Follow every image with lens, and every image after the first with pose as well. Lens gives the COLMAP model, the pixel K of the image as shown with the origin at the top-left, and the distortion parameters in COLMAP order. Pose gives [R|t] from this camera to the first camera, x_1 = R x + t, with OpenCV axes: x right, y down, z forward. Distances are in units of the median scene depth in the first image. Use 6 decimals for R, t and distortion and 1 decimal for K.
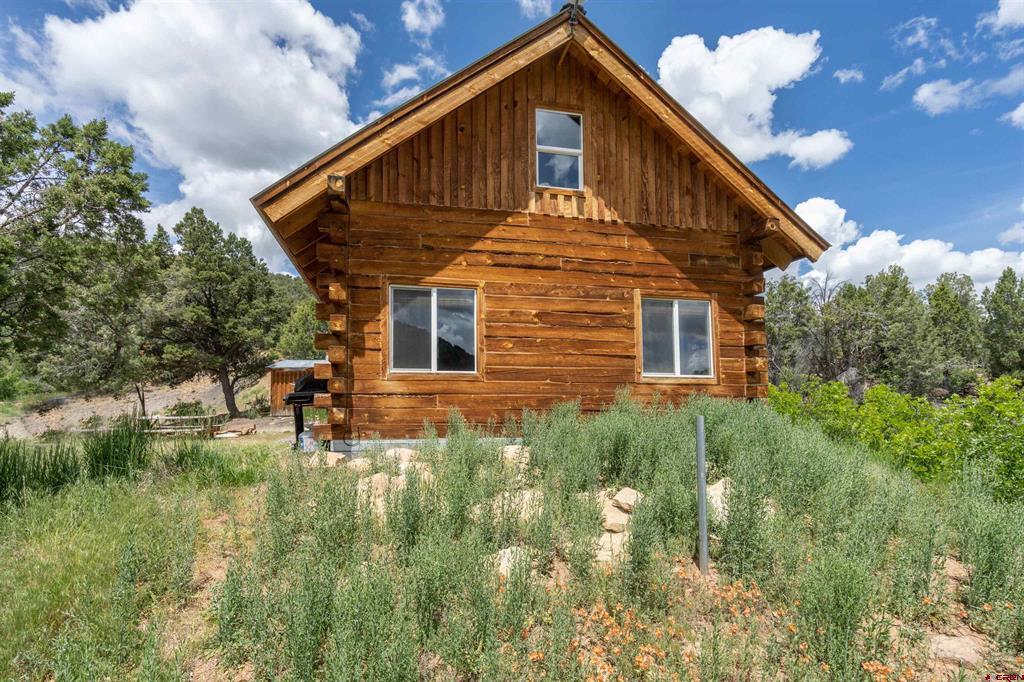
lens RADIAL K [[463.4, 0, 512.0], [0, 463.4, 341.0], [0, 0, 1]] dist [0.000412, 0.000226]
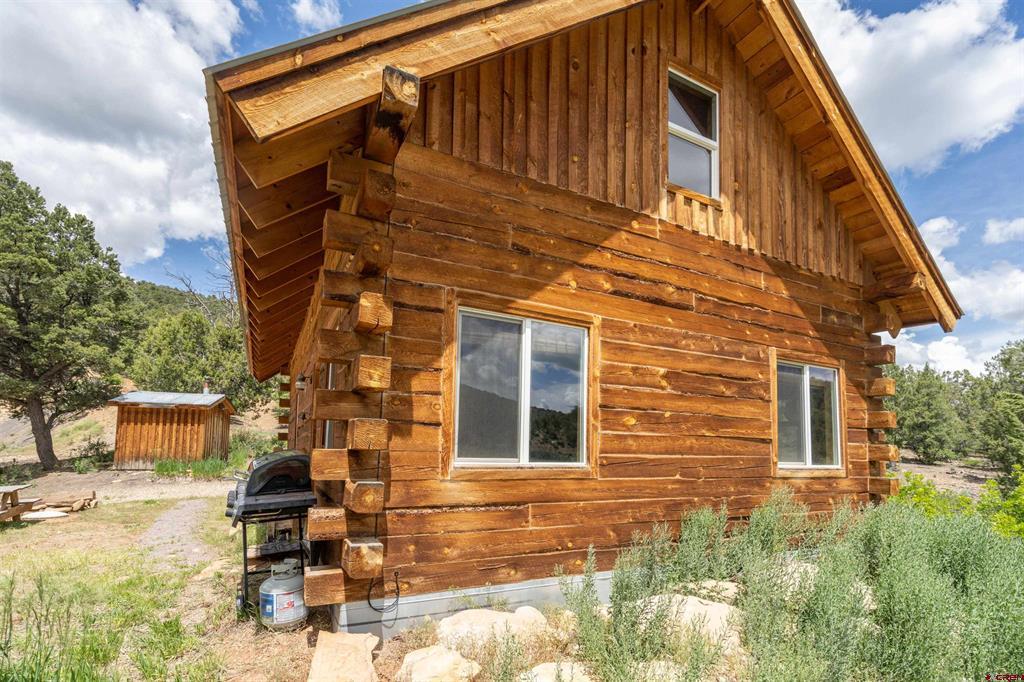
lens RADIAL K [[469.5, 0, 533.9], [0, 469.5, 385.1], [0, 0, 1]] dist [-0.000831, -0.000156]
pose [[0.961662, 0.059918, 0.267612, -0.298758], [-0.063194, 0.997995, 0.003636, -0.032744], [-0.266857, -0.020408, 0.963520, 0.401578]]
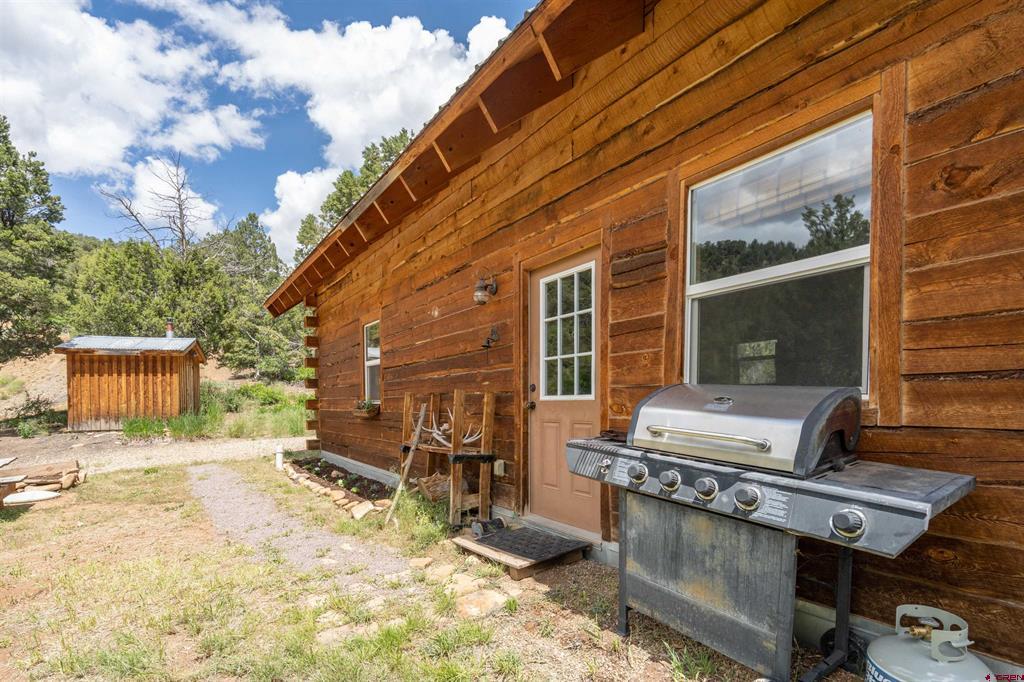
lens RADIAL K [[479.0, 0, 511.0], [0, 479.0, 369.1], [0, 0, 1]] dist [0.000248, 0.000246]
pose [[0.937581, 0.013188, 0.347516, -0.629775], [-0.043968, 0.995757, 0.080836, 0.033174], [-0.344975, -0.091070, 0.934183, 0.758399]]
